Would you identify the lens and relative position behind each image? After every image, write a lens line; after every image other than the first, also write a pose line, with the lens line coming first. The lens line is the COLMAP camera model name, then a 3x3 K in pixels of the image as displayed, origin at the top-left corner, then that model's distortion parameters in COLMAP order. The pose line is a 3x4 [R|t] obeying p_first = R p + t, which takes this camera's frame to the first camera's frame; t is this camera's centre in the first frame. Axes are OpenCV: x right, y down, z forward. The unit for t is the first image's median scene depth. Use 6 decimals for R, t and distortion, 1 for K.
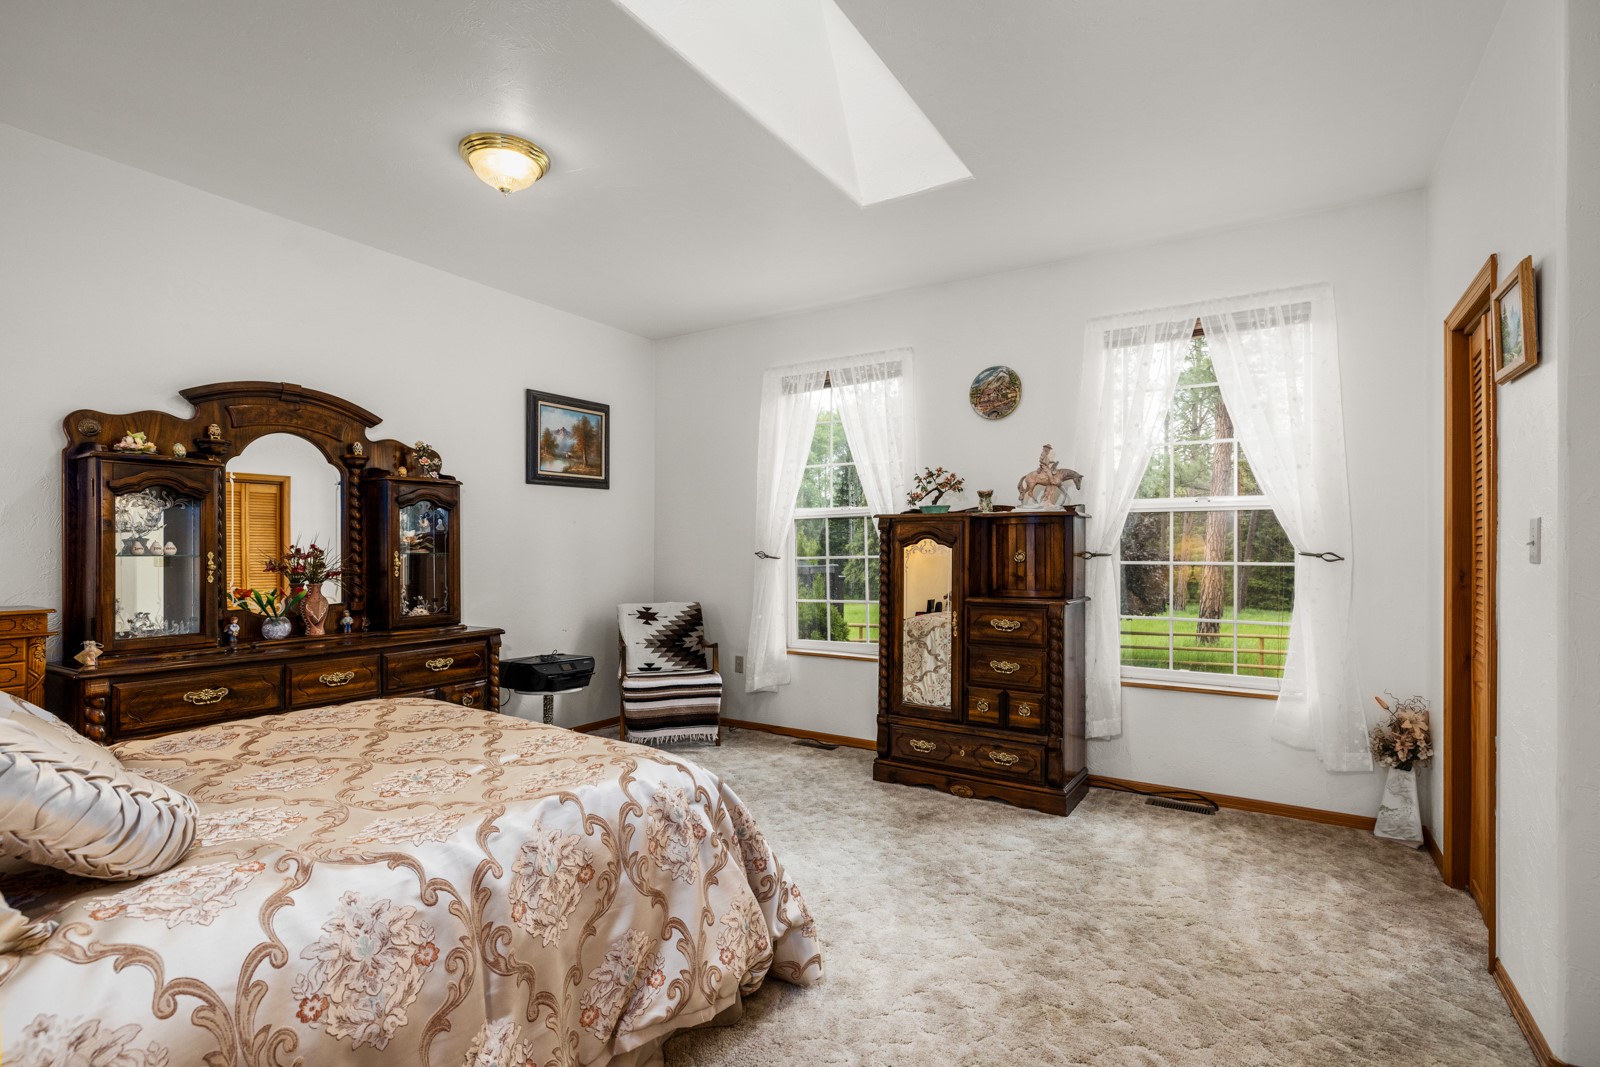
lens RADIAL K [[743.2, 0, 803.9], [0, 743.2, 545.6], [0, 0, 1]] dist [-0.003839, 0.000811]
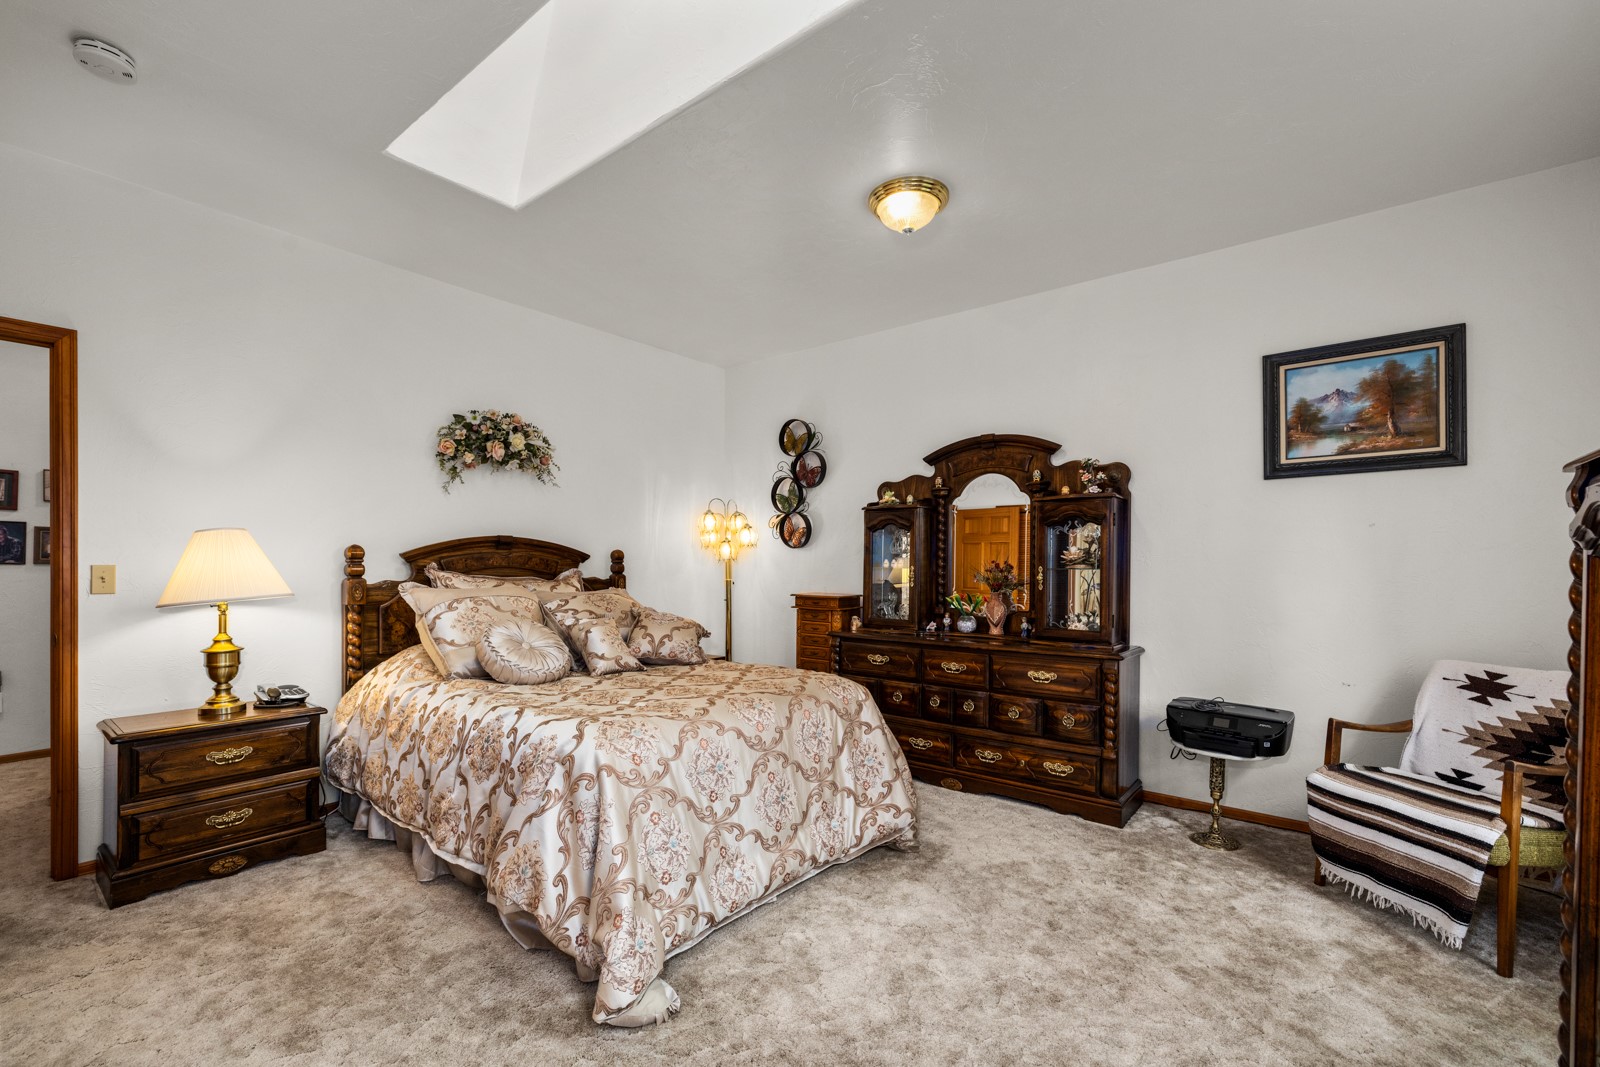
lens RADIAL K [[673.9, 0, 778.8], [0, 673.9, 557.0], [0, 0, 1]] dist [-0.004629, 0.000998]
pose [[-0.115844, -0.009309, -0.993224, 0.371652], [0.001185, 0.999954, -0.009510, 0.002214], [0.993267, -0.002279, -0.115827, 0.580746]]
